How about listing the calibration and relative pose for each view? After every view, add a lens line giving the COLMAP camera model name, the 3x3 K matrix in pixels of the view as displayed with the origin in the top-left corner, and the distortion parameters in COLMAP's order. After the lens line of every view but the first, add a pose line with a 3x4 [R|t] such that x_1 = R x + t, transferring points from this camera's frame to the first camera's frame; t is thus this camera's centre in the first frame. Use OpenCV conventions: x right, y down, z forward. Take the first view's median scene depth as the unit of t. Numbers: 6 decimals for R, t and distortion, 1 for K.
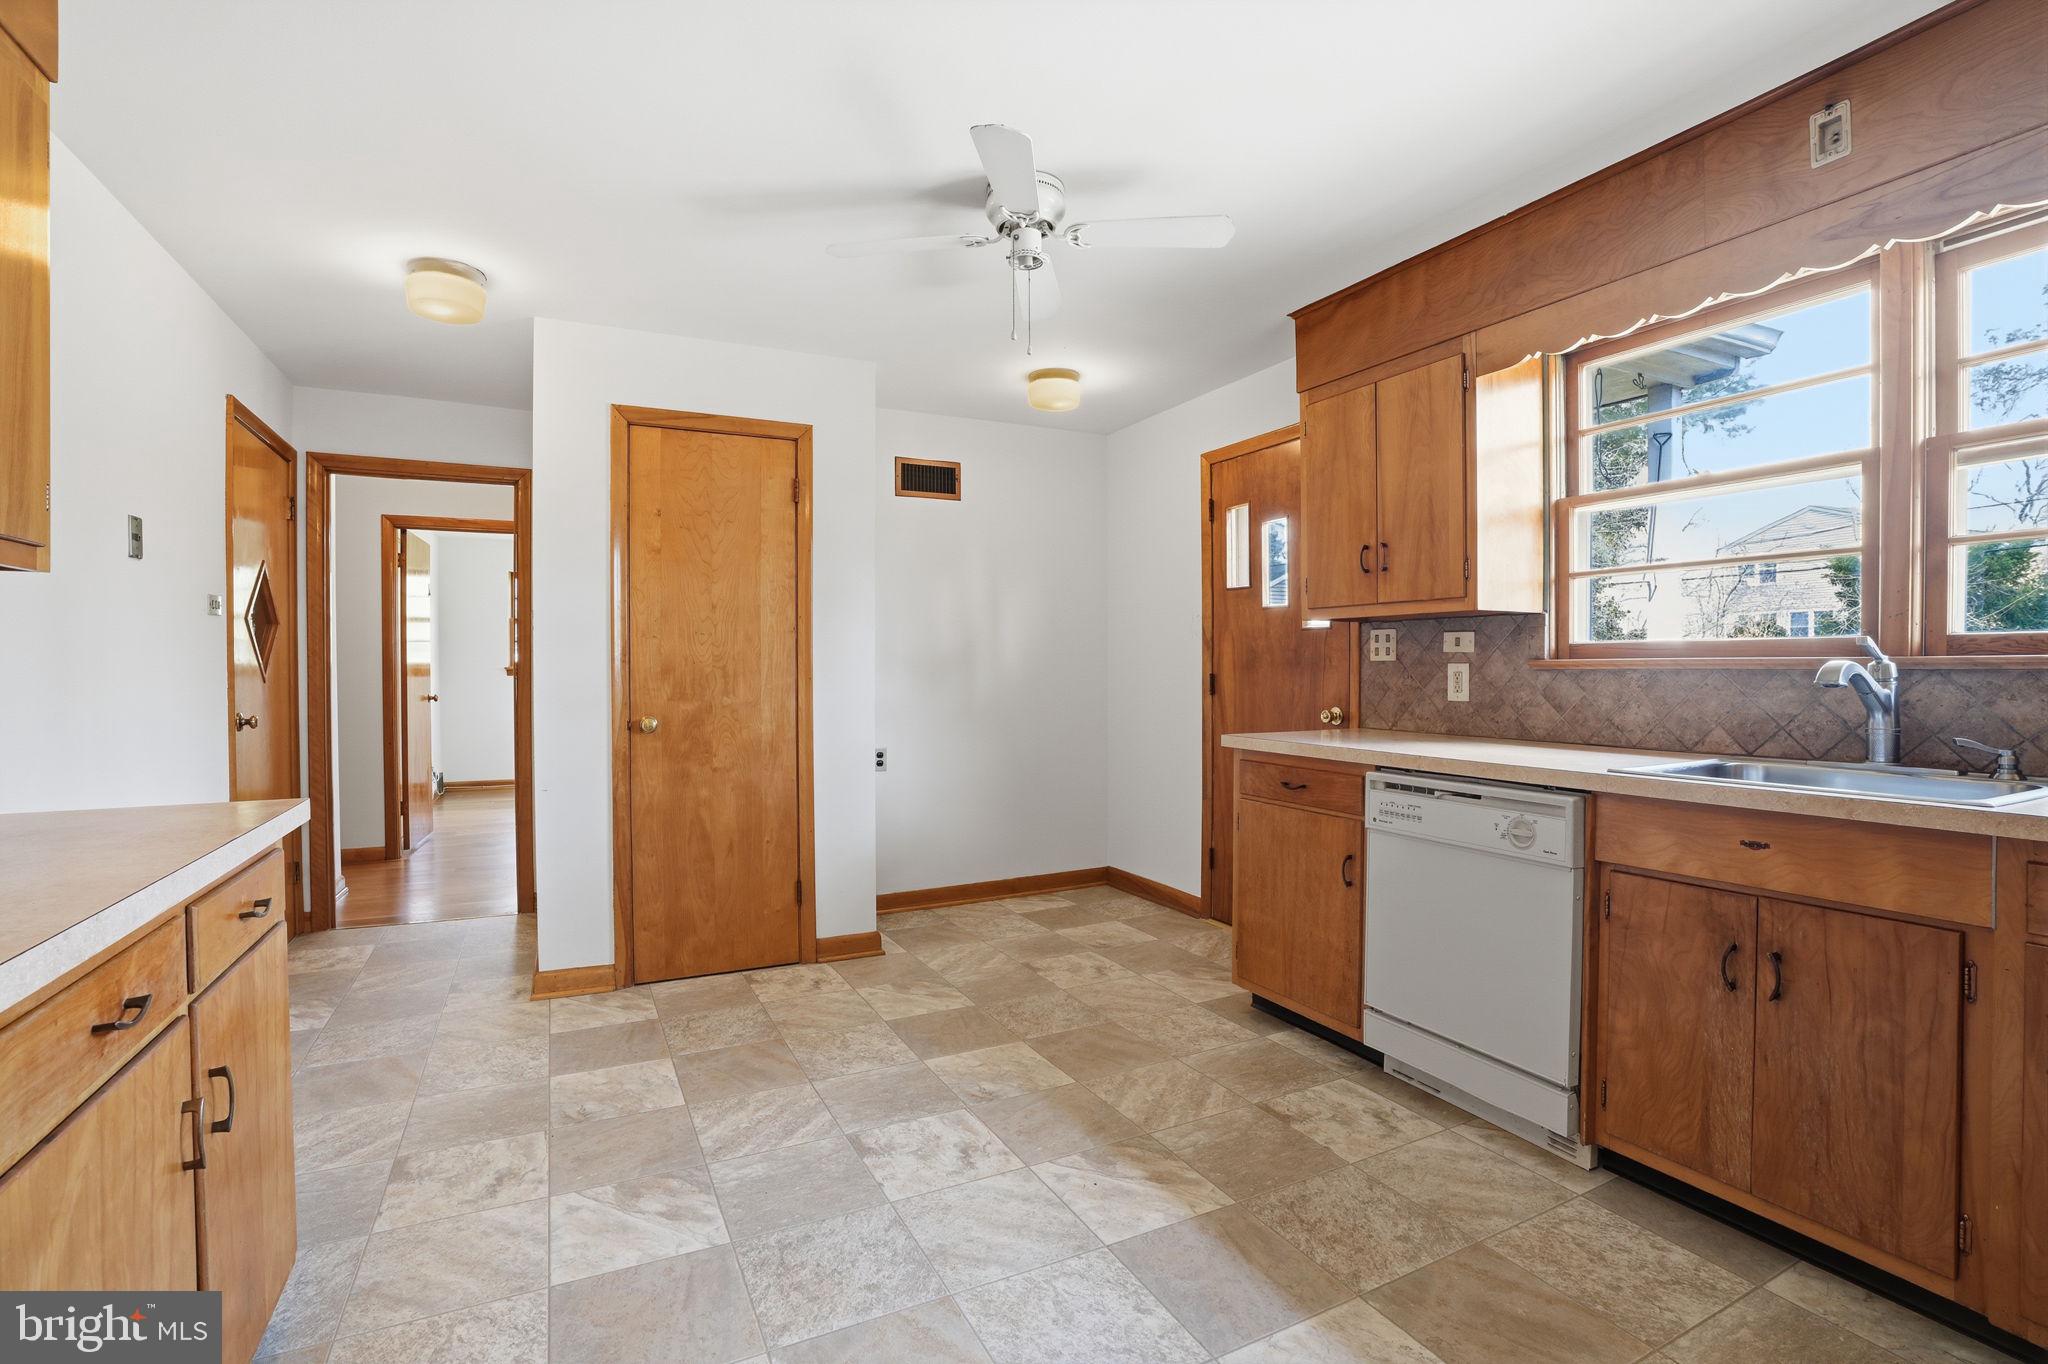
lens RADIAL K [[943.8, 0, 1019.7], [0, 943.8, 677.5], [0, 0, 1]] dist [-0.068048, 0.026338]
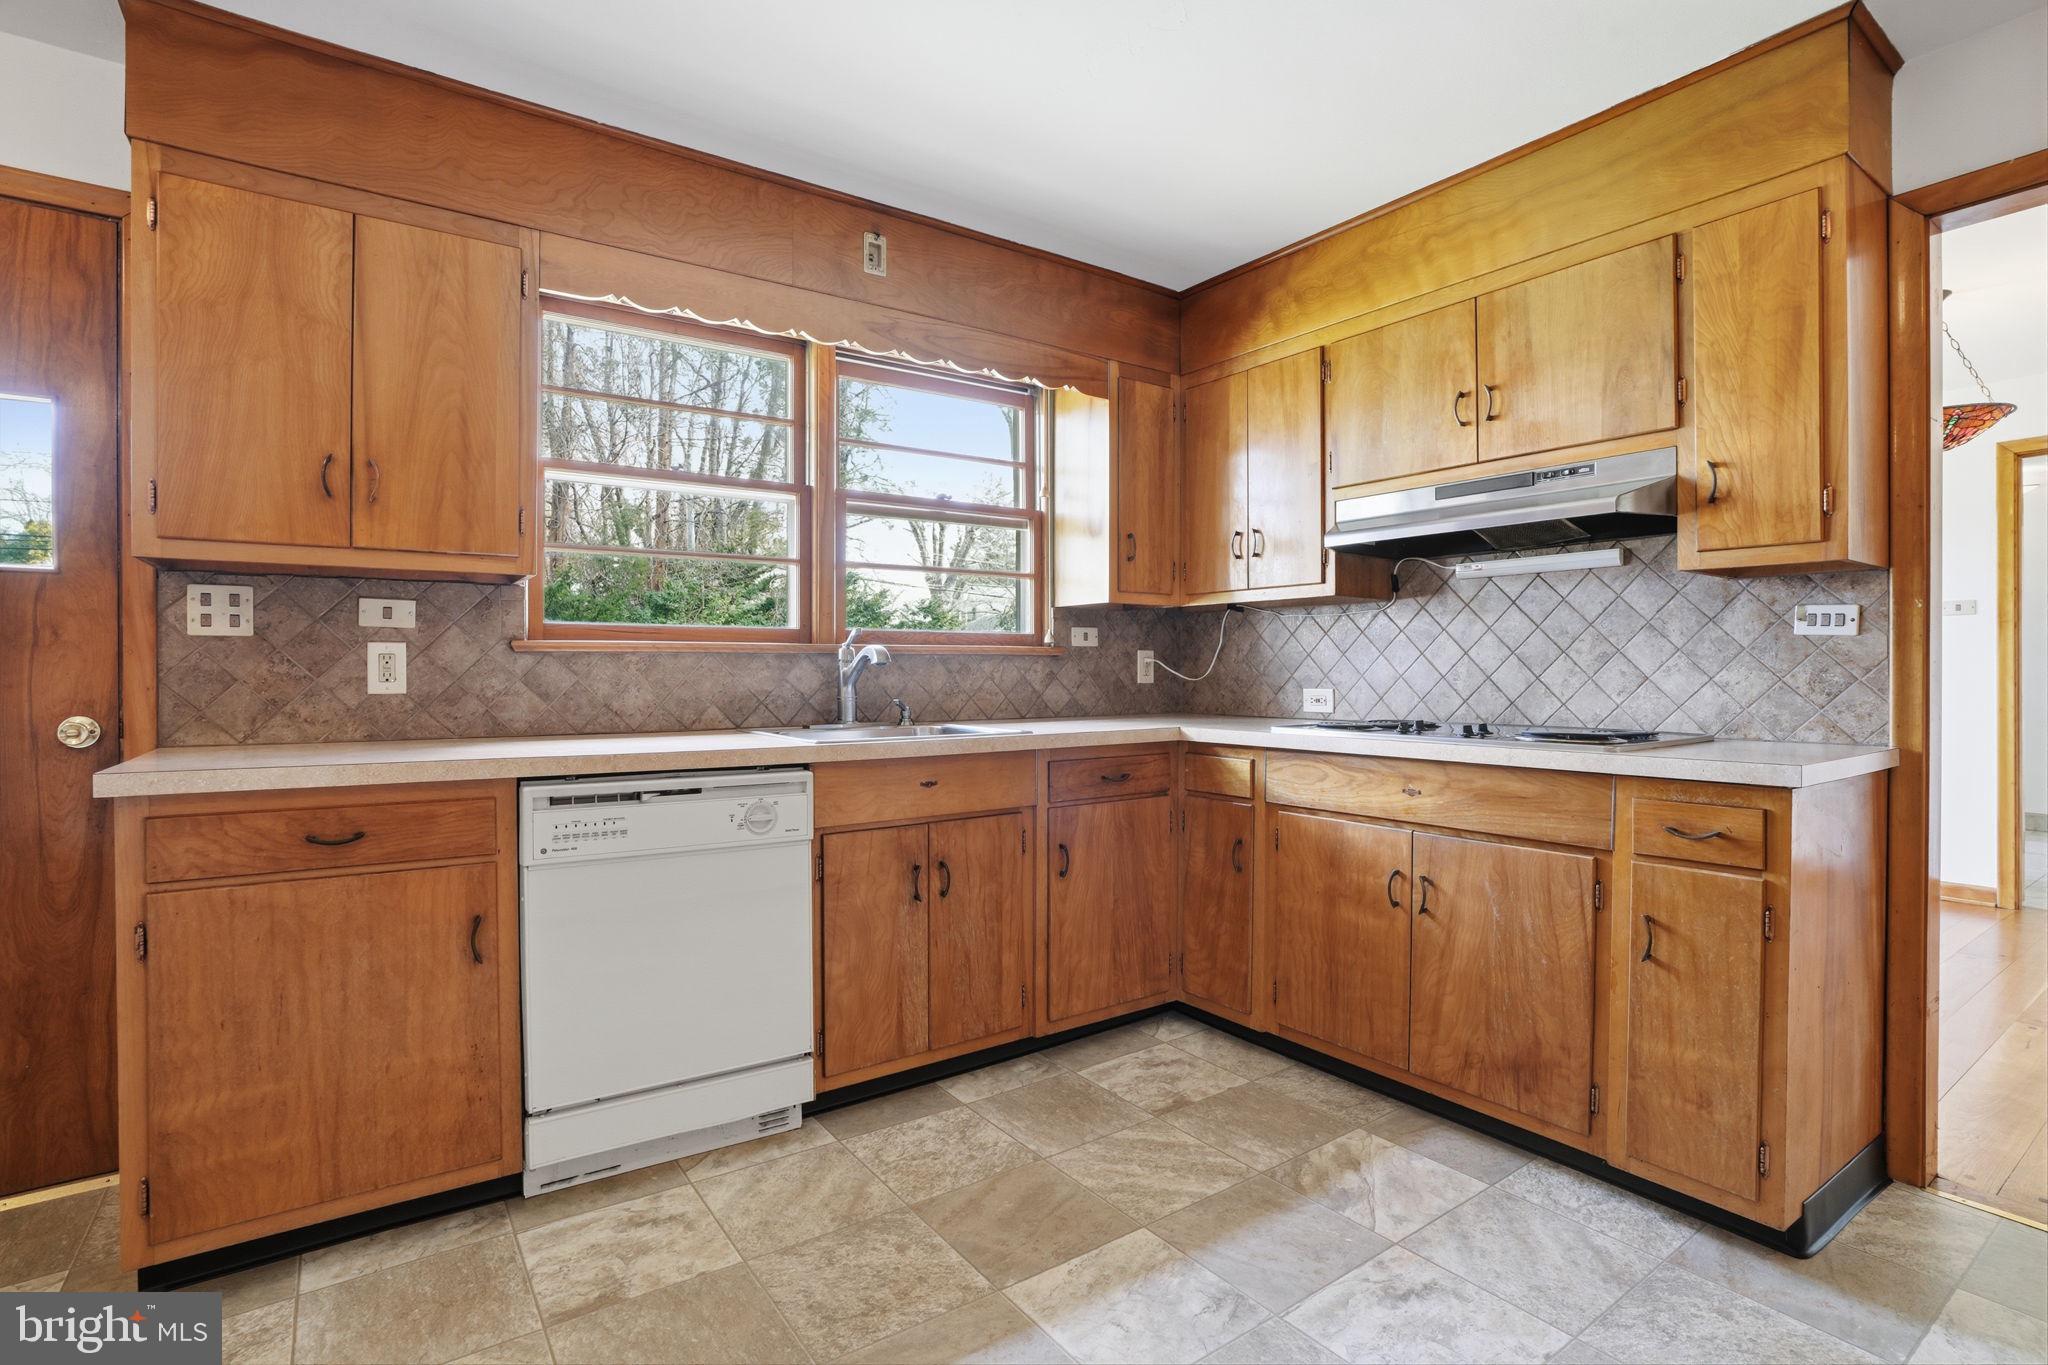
lens RADIAL K [[984.1, 0, 1019.3], [0, 984.1, 678.1], [0, 0, 1]] dist [-0.071643, 0.029858]
pose [[-0.146886, -0.003758, 0.989146, -0.467636], [0.012193, 0.999910, 0.005609, 0.019976], [-0.989078, 0.012885, -0.146827, 0.832730]]
